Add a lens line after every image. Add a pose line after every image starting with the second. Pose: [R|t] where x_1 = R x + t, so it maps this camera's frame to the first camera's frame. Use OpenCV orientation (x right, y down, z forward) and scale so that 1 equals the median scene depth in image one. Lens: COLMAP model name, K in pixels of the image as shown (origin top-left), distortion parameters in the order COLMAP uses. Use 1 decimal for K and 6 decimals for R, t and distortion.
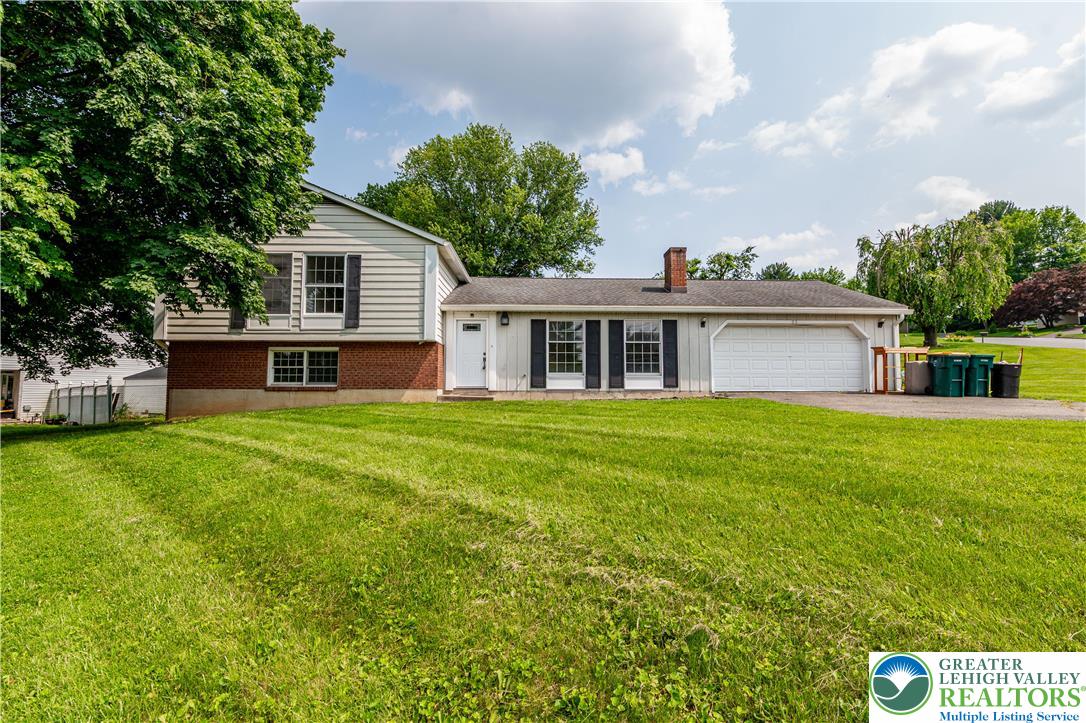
lens RADIAL K [[470.9, 0, 542.0], [0, 470.9, 371.6], [0, 0, 1]] dist [-0.028601, -0.000033]
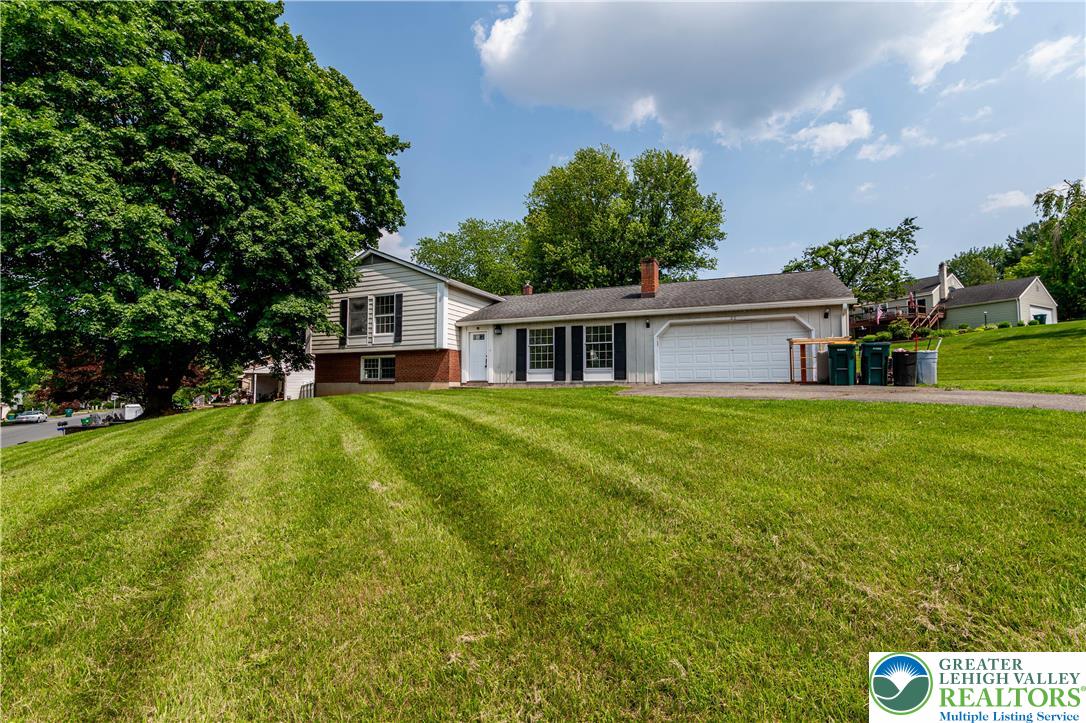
lens RADIAL K [[470.9, 0, 578.1], [0, 470.9, 369.8], [0, 0, 1]] dist [-0.028601, -0.000033]
pose [[0.921454, -0.017511, -0.388093, 0.657922], [0.019391, 0.999812, 0.000928, 0.006366], [0.388004, -0.008380, 0.921620, -0.163318]]
